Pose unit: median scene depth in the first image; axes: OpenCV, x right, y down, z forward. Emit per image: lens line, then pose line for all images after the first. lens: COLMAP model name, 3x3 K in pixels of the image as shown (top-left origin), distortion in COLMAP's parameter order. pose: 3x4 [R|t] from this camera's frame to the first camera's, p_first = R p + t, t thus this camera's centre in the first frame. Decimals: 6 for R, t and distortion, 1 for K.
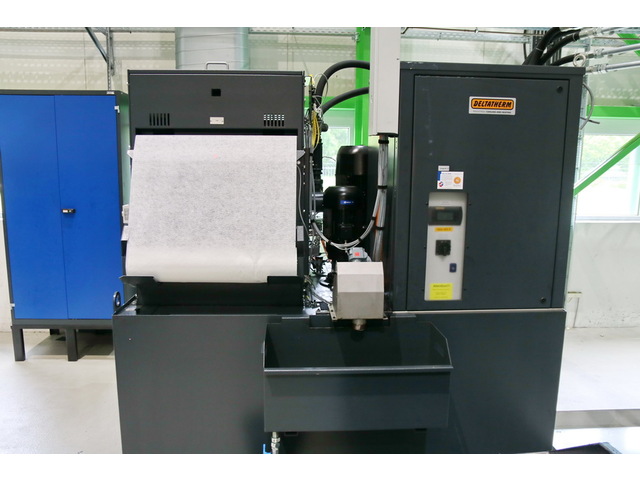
lens RADIAL K [[506.1, 0, 317.4], [0, 506.1, 248.6], [0, 0, 1]] dist [-0.124433, 0.121538]
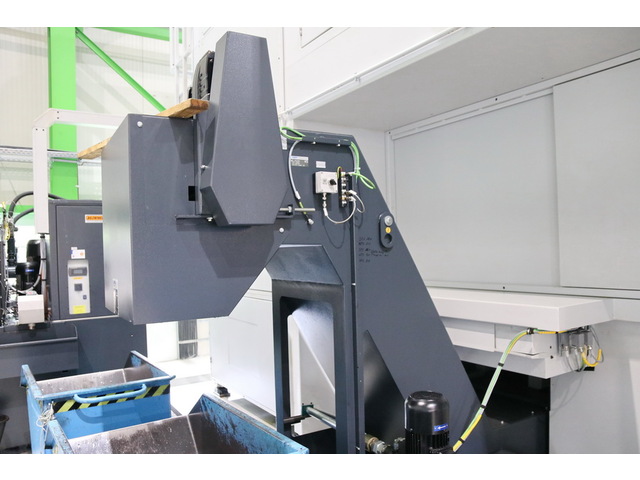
lens RADIAL K [[522.7, 0, 316.9], [0, 522.7, 247.9], [0, 0, 1]] dist [-0.130307, 0.133046]
pose [[0.884961, -0.033551, 0.464454, 0.151444], [0.116139, 0.981785, -0.150366, 0.265616], [-0.450949, 0.187009, 0.872739, -1.271947]]
